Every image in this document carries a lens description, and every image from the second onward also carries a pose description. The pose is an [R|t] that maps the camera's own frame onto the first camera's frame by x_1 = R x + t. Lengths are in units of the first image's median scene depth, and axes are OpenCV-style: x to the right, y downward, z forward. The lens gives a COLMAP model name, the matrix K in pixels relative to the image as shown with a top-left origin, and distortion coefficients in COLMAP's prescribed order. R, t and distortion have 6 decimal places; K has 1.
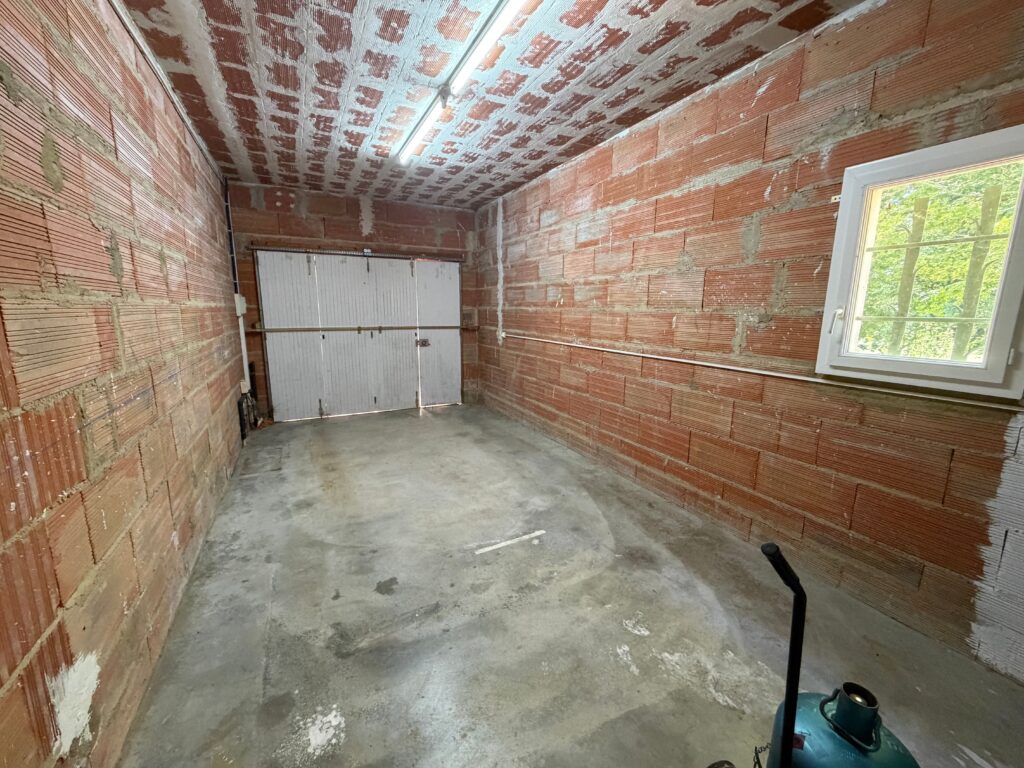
lens RADIAL K [[408.9, 0, 510.8], [0, 408.9, 383.2], [0, 0, 1]] dist [0.001588, 0.000135]
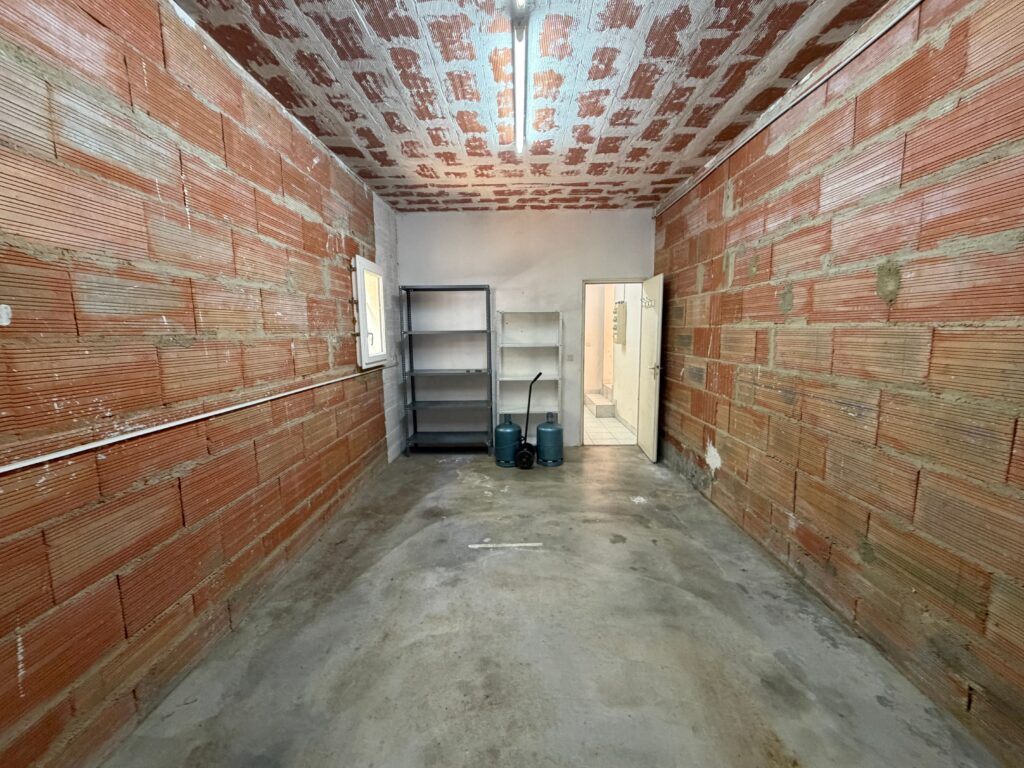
lens RADIAL K [[408.9, 0, 510.8], [0, 408.9, 383.2], [0, 0, 1]] dist [0.001588, 0.000135]
pose [[-0.880054, -0.059023, 0.471190, -0.433601], [0.090916, 0.952949, 0.289177, -0.293109], [-0.466088, 0.297330, -0.833281, 1.549476]]
